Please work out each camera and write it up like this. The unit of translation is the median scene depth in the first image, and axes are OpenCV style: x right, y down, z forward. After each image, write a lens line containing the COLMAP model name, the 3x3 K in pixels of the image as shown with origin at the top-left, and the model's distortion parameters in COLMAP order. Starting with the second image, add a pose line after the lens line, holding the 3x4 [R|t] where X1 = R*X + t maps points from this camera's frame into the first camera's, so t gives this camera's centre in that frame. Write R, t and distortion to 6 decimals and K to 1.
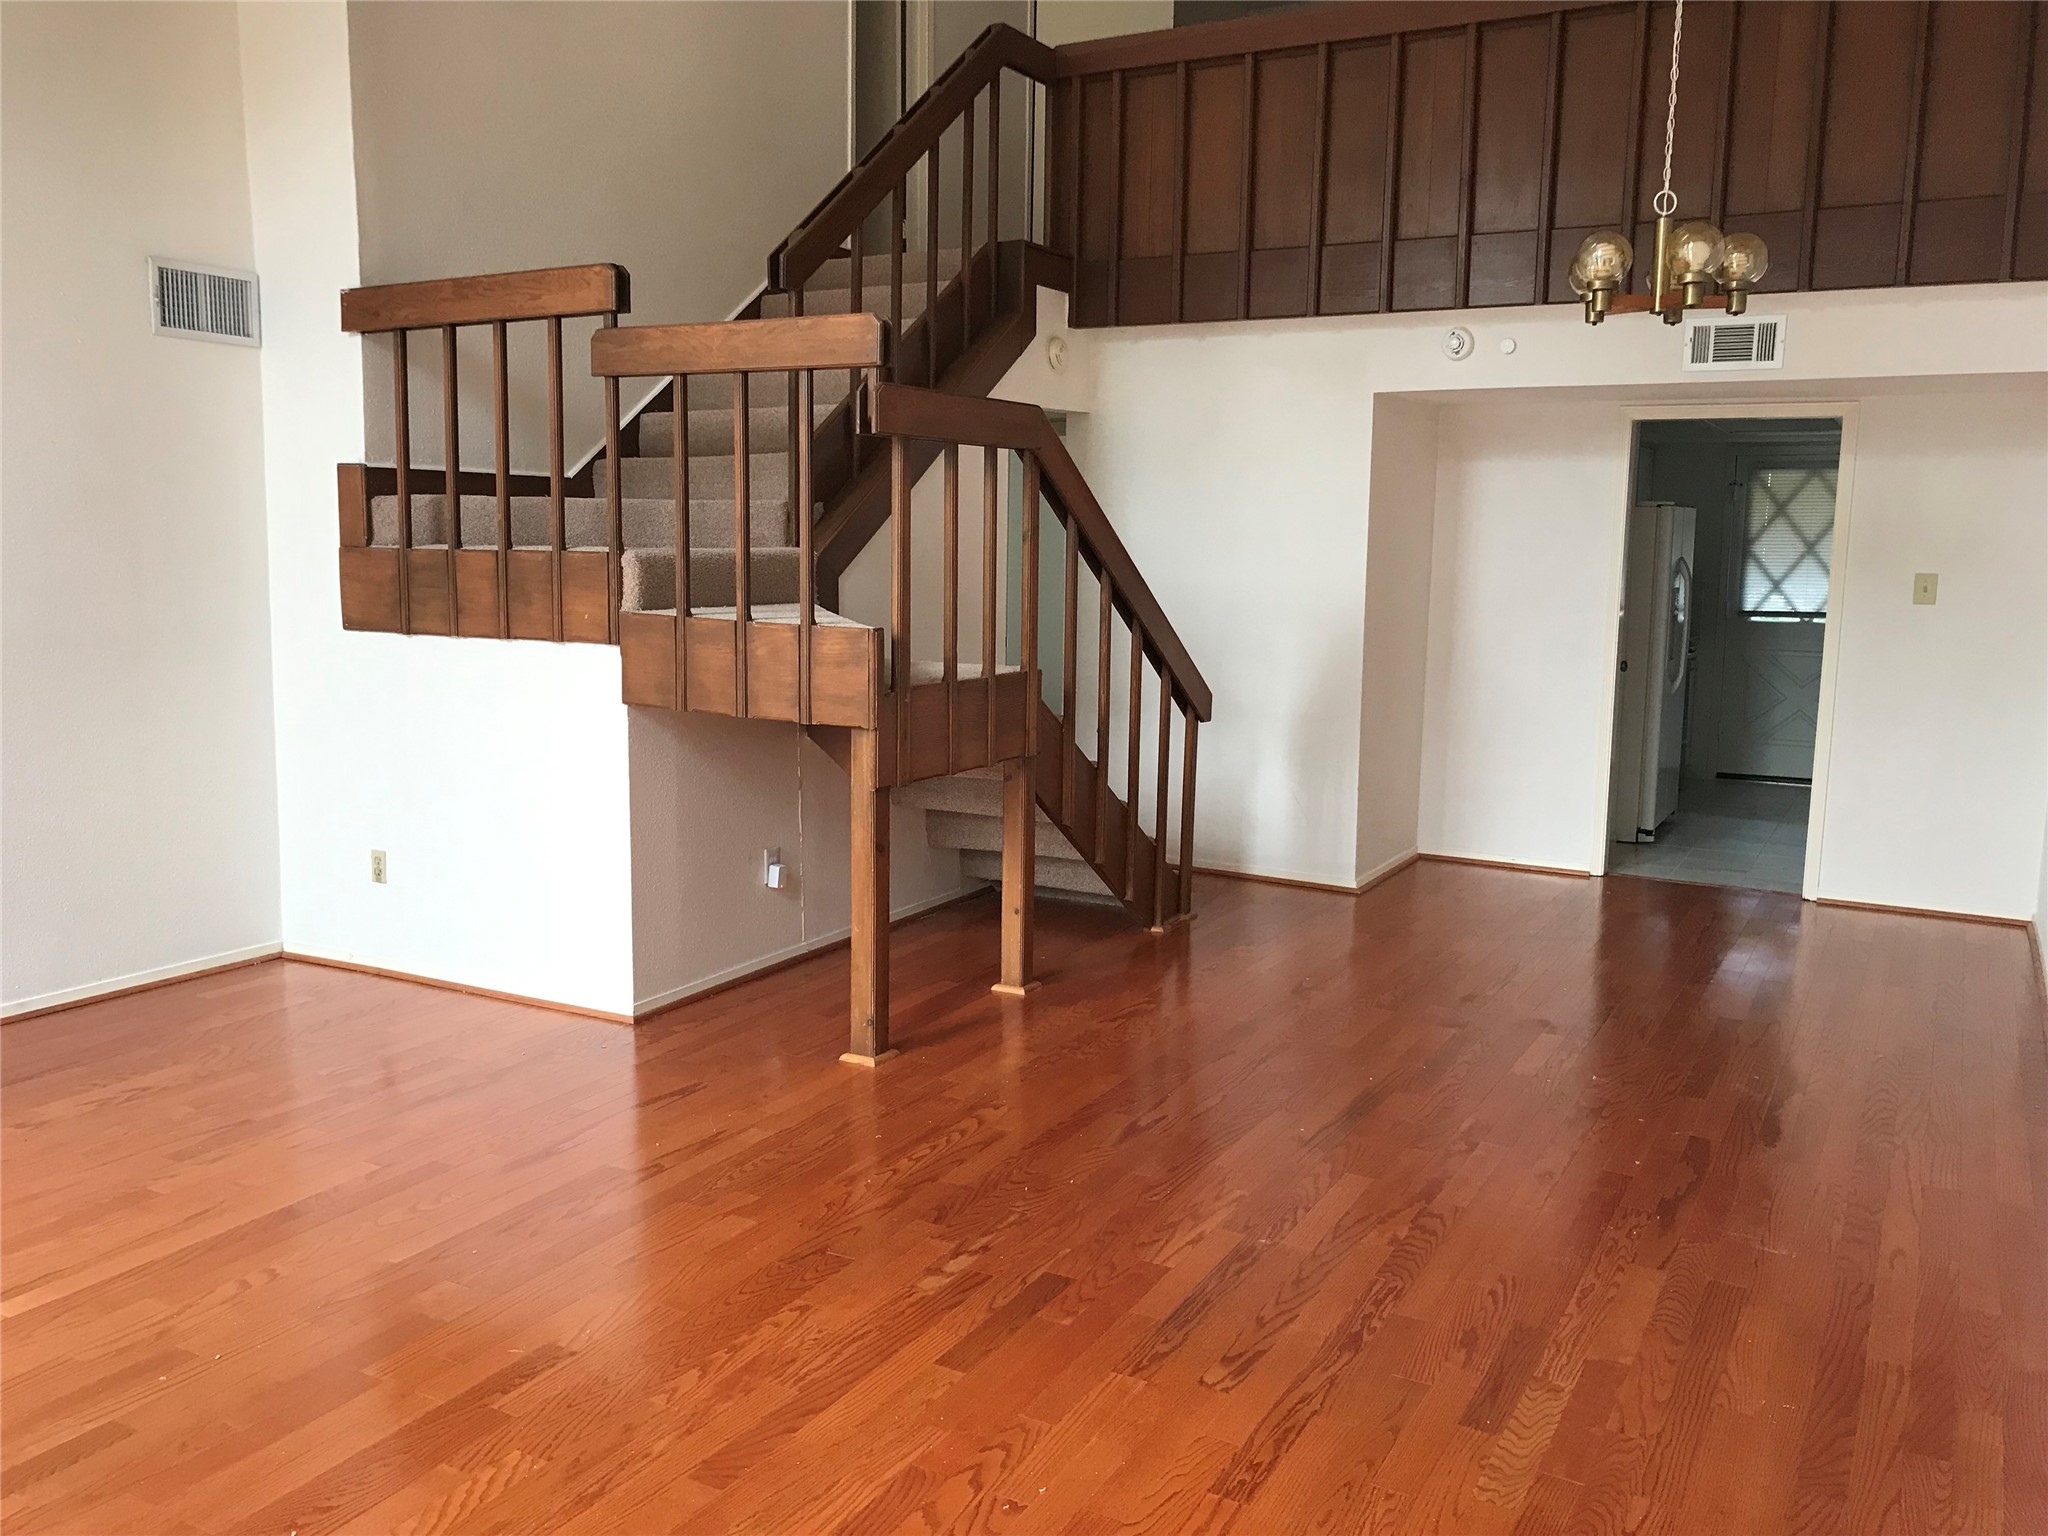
lens RADIAL K [[1683.5, 0, 1015.2], [0, 1683.5, 758.9], [0, 0, 1]] dist [0.012428, -0.005421]
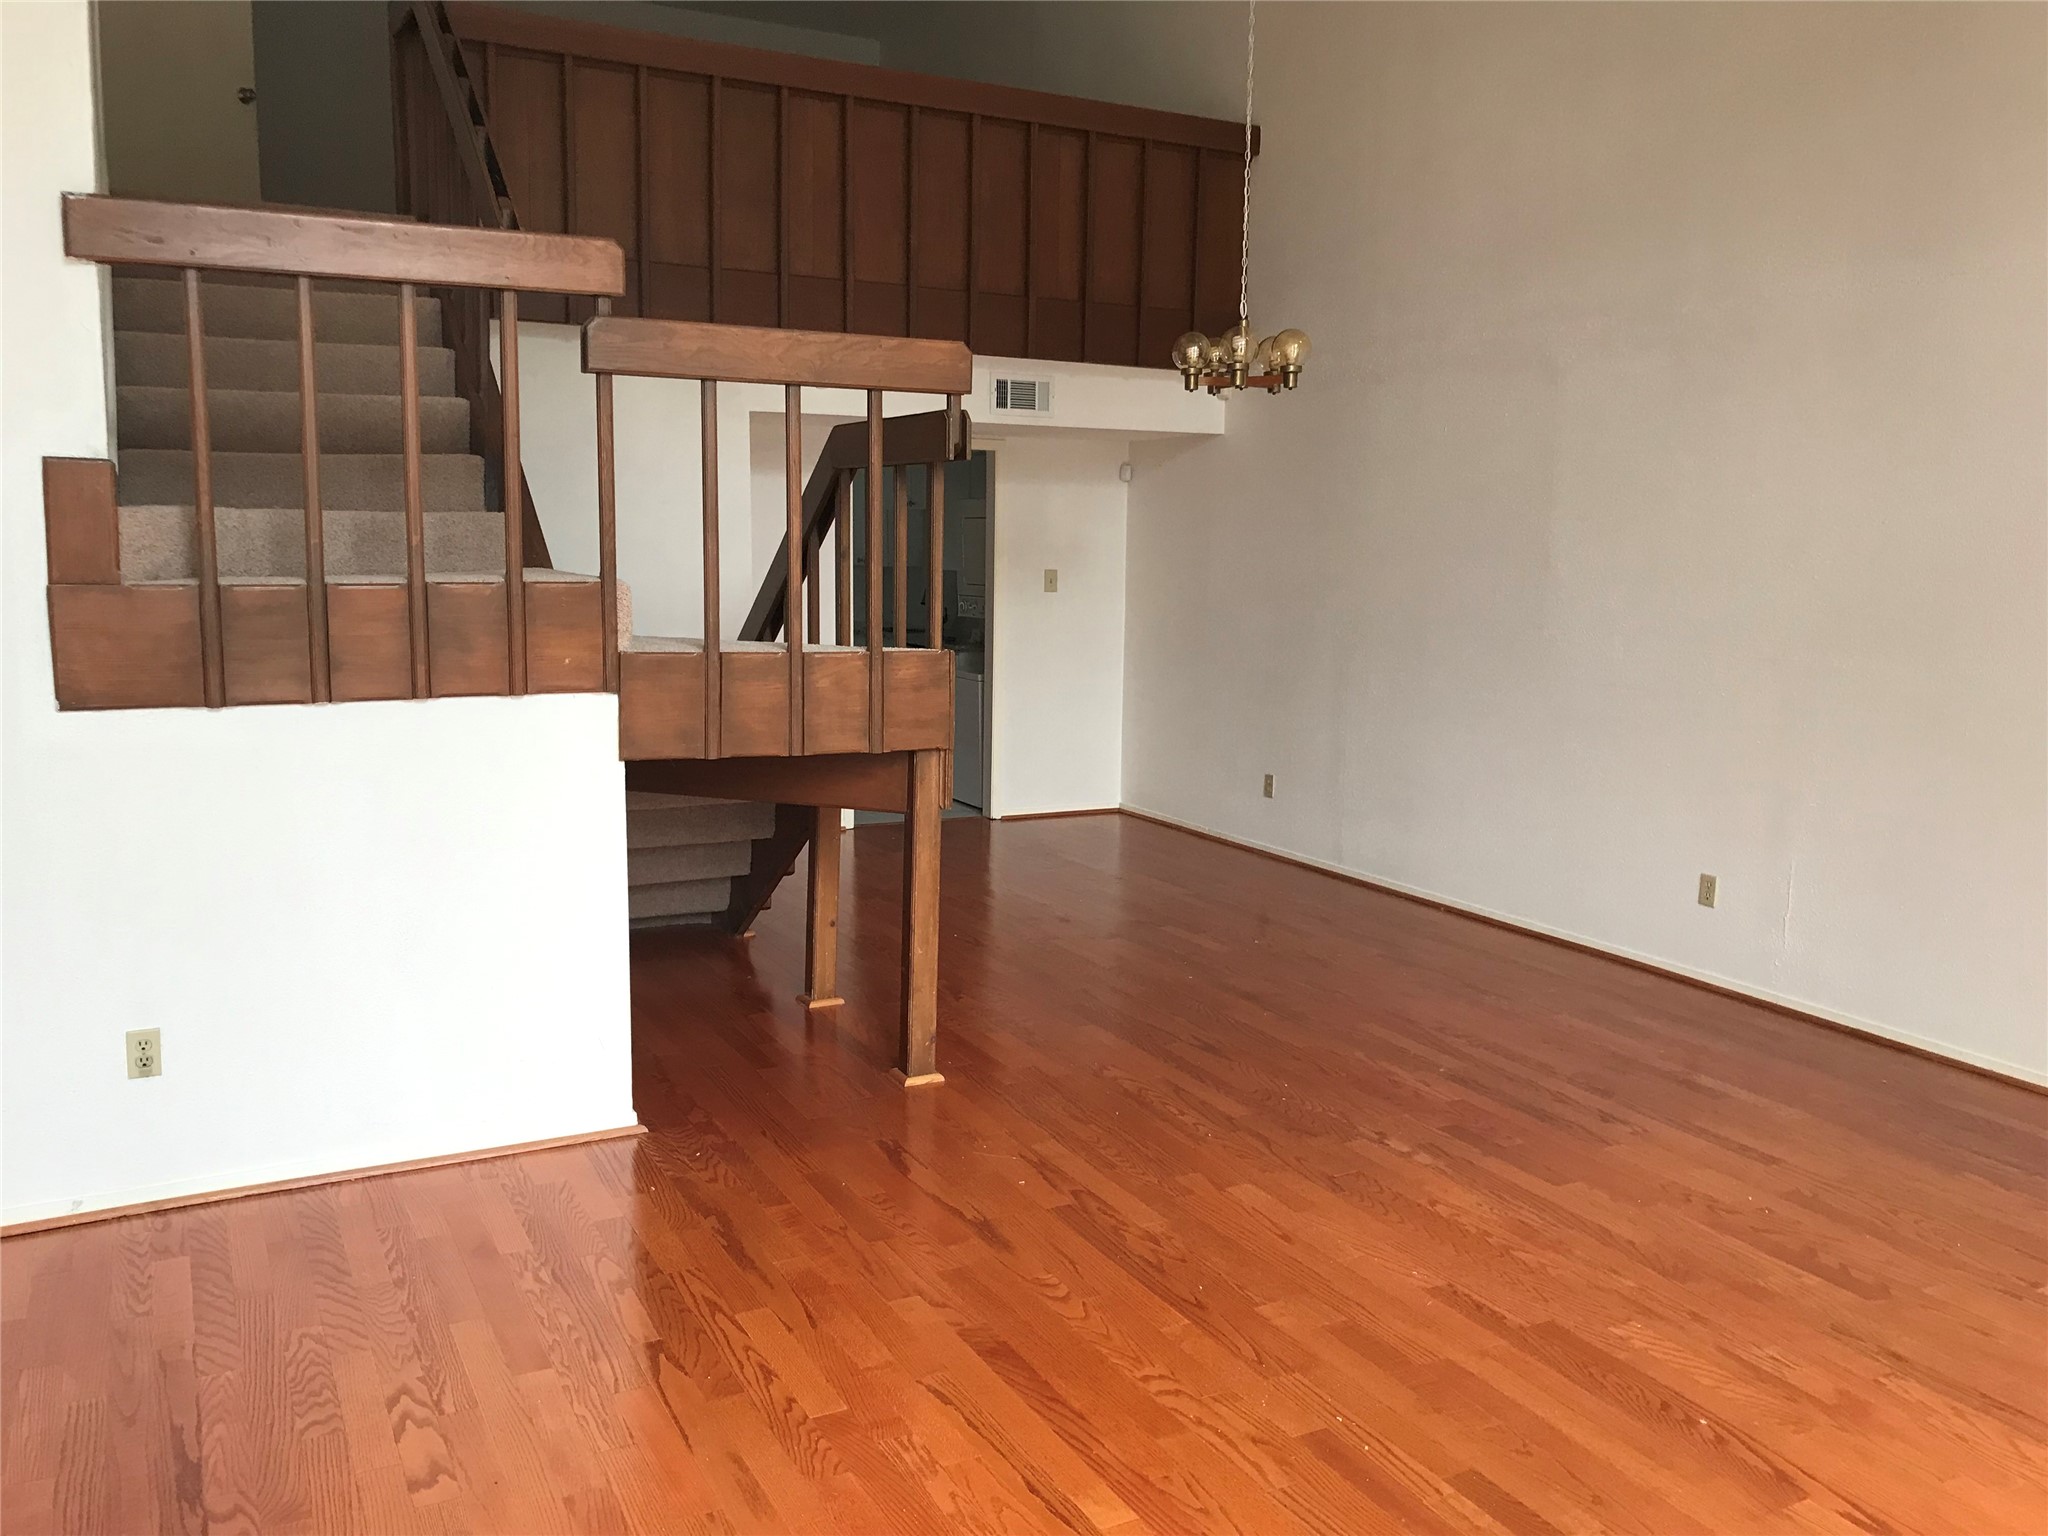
lens RADIAL K [[1683.5, 0, 1015.2], [0, 1683.5, 758.9], [0, 0, 1]] dist [0.012428, -0.005421]
pose [[0.545470, -0.115417, 0.830146, -0.873694], [0.107400, 0.991933, 0.067341, -0.073062], [-0.831221, 0.052425, 0.553465, 0.387404]]
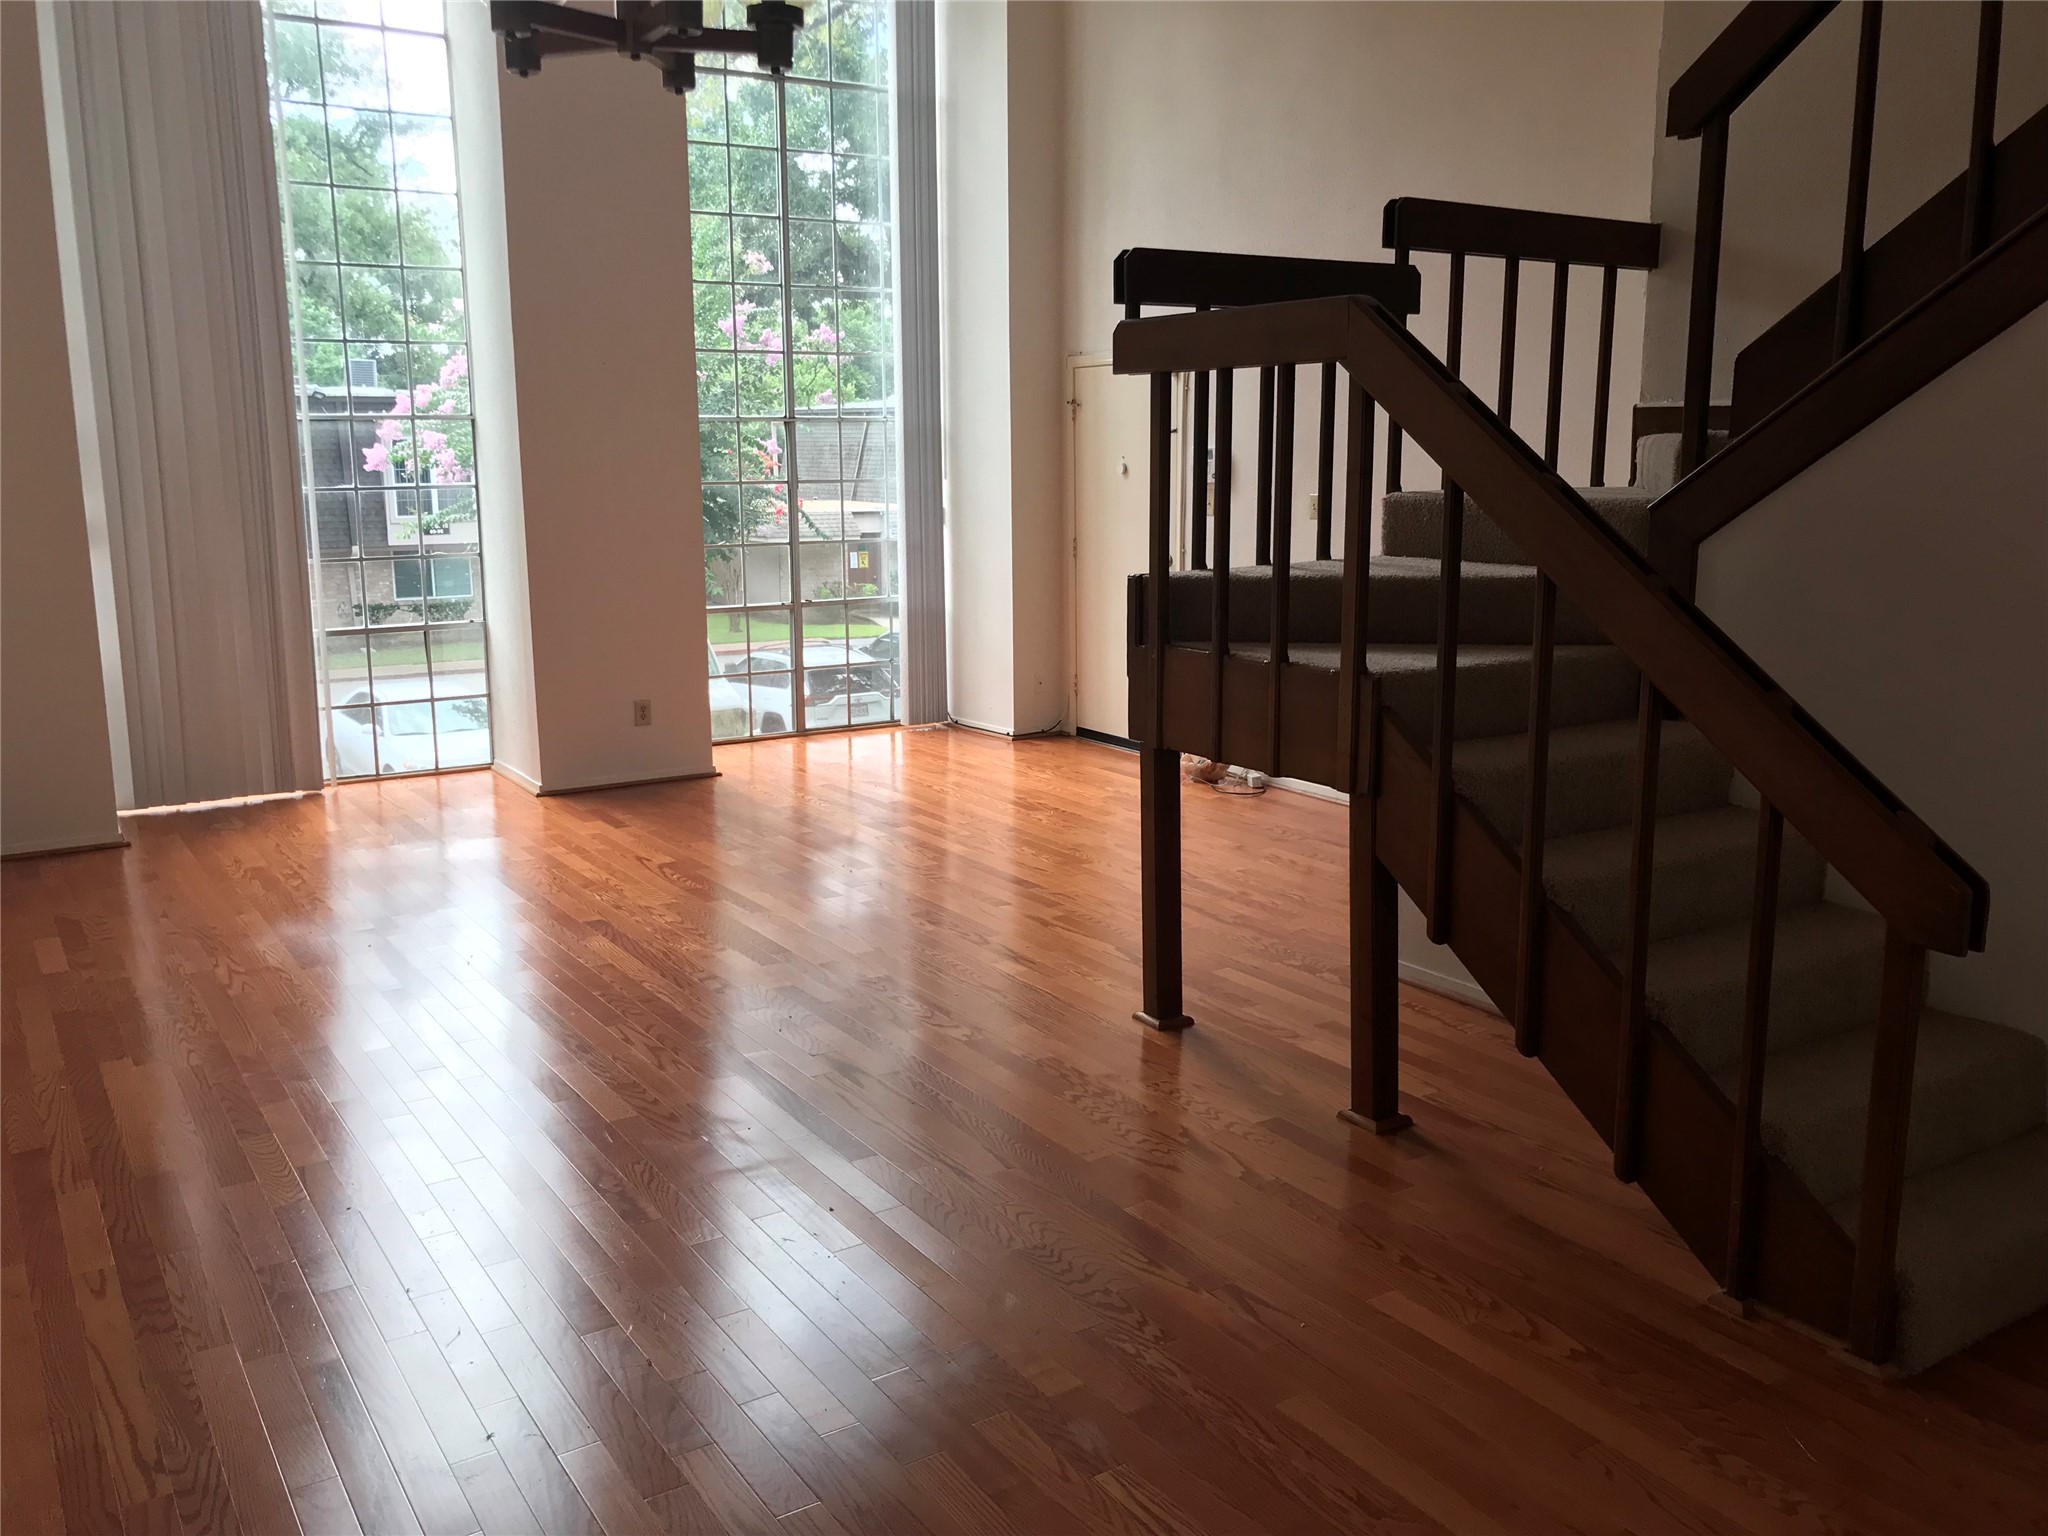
lens RADIAL K [[1661.7, 0, 1029.3], [0, 1661.7, 760.6], [0, 0, 1]] dist [0.098888, -0.002266]
pose [[-0.454937, 0.153691, -0.877161, 0.769475], [-0.131182, 0.962683, 0.236713, -0.183198], [0.880808, 0.222758, -0.417799, 1.303714]]
